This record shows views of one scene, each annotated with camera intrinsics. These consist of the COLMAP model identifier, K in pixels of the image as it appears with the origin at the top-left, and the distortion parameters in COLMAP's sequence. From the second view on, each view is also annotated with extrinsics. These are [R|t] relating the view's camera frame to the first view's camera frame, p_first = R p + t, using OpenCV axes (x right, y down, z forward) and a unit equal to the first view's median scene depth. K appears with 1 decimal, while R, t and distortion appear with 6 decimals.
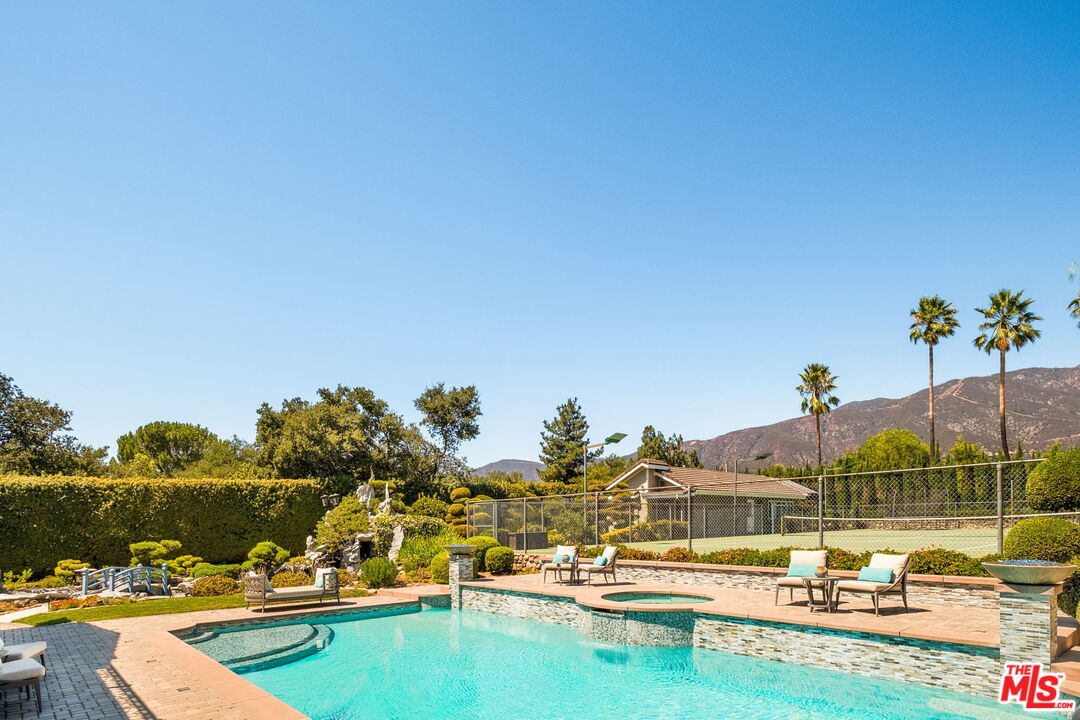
lens RADIAL K [[584.7, 0, 539.0], [0, 584.7, 516.3], [0, 0, 1]] dist [-0.001936, -0.000389]
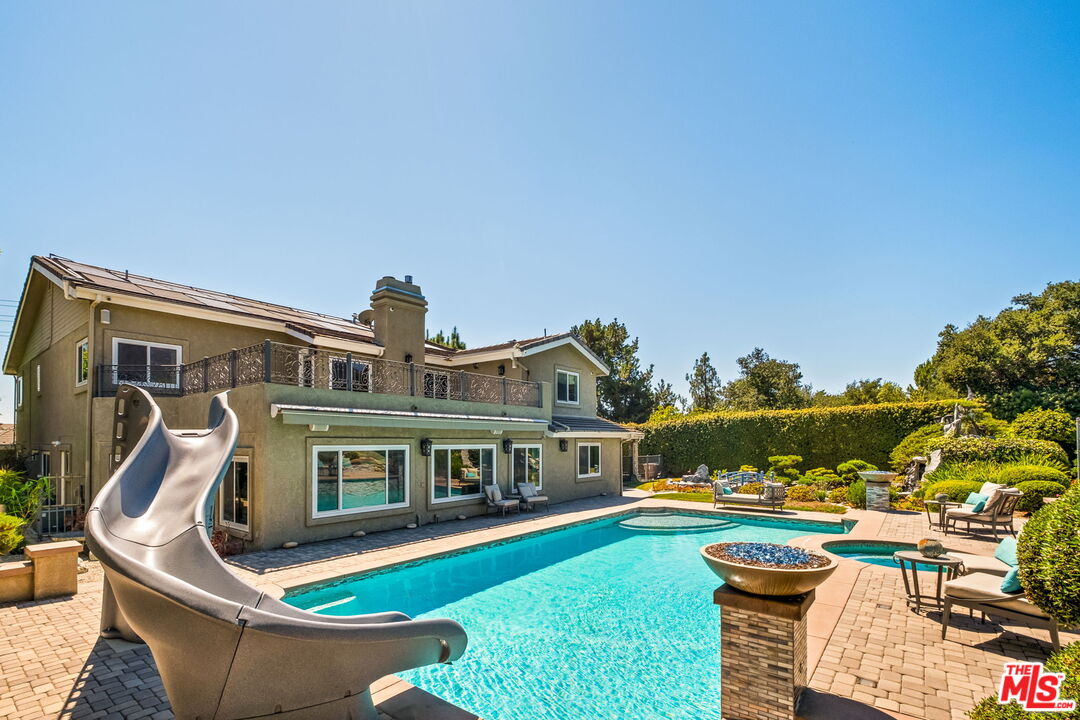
lens RADIAL K [[487.8, 0, 534.3], [0, 487.8, 356.2], [0, 0, 1]] dist [-0.001049, 0.000065]
pose [[0.158370, -0.158883, -0.974513, 0.329624], [0.004655, 0.987078, -0.160175, -0.006348], [0.987369, 0.020831, 0.157063, 0.182116]]
